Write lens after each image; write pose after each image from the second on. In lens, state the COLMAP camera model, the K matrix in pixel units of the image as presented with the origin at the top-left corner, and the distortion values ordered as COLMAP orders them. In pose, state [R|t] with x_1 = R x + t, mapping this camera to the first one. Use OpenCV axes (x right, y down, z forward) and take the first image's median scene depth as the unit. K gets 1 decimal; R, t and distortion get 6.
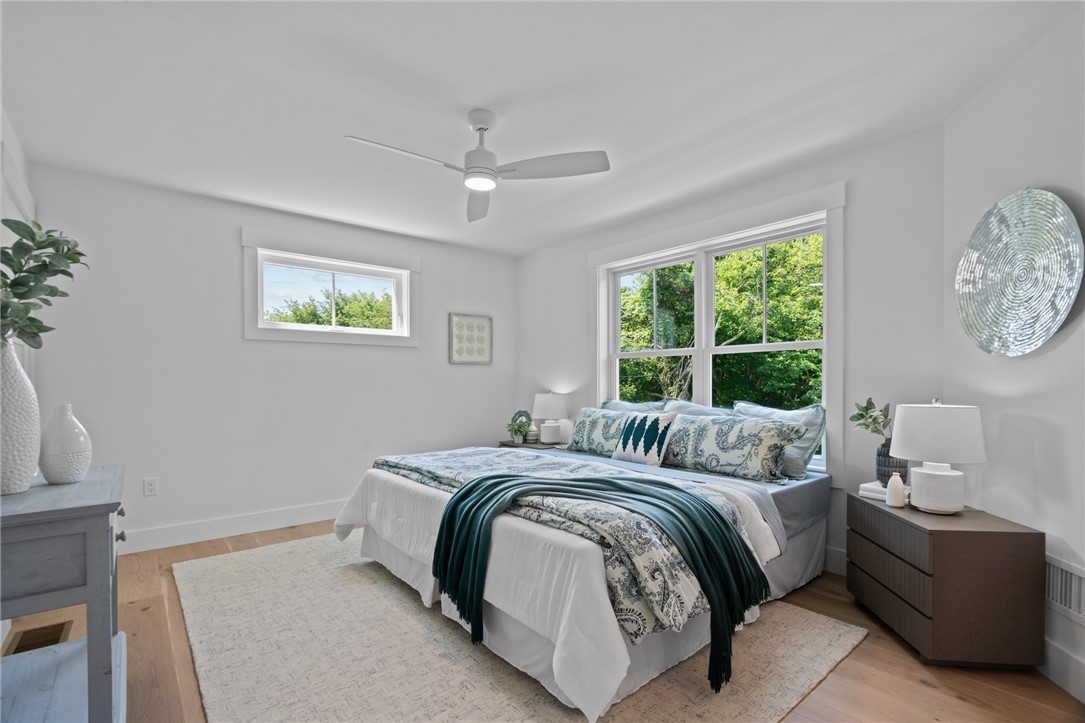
lens RADIAL K [[492.0, 0, 545.0], [0, 492.0, 357.6], [0, 0, 1]] dist [0.001973, 0.000326]
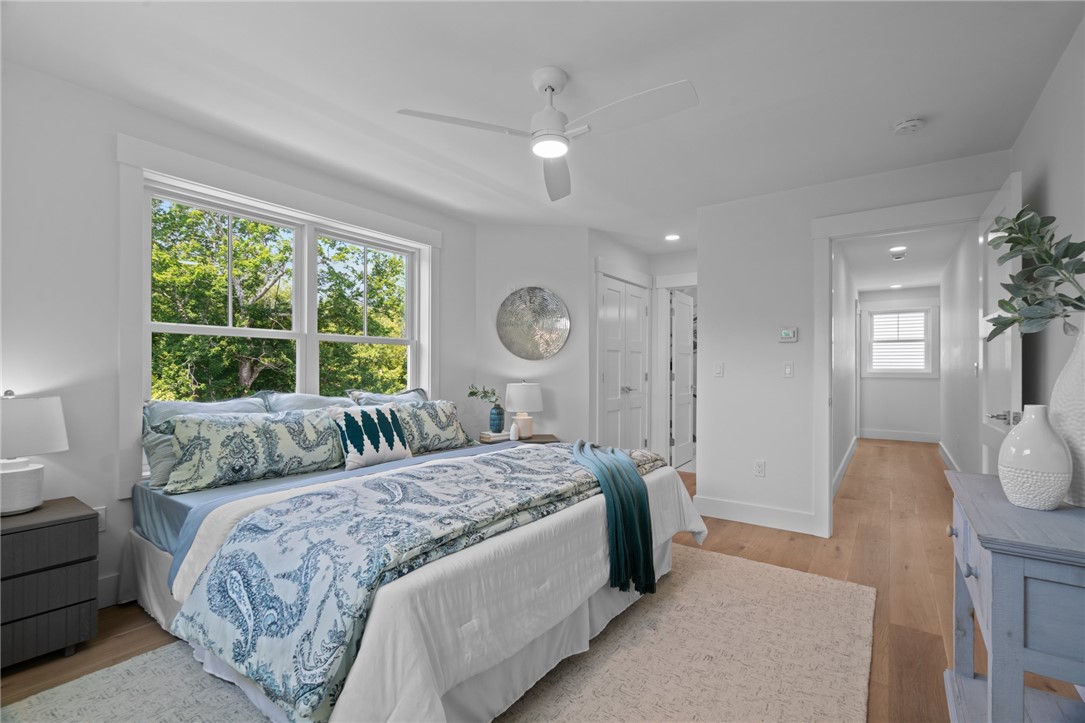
lens RADIAL K [[492.0, 0, 544.8], [0, 492.0, 369.5], [0, 0, 1]] dist [0.001973, 0.000326]
pose [[-0.256481, 0.007440, 0.966521, -0.709338], [-0.041439, 0.998966, -0.018686, 0.050784], [-0.965660, -0.044845, -0.255908, 0.923355]]
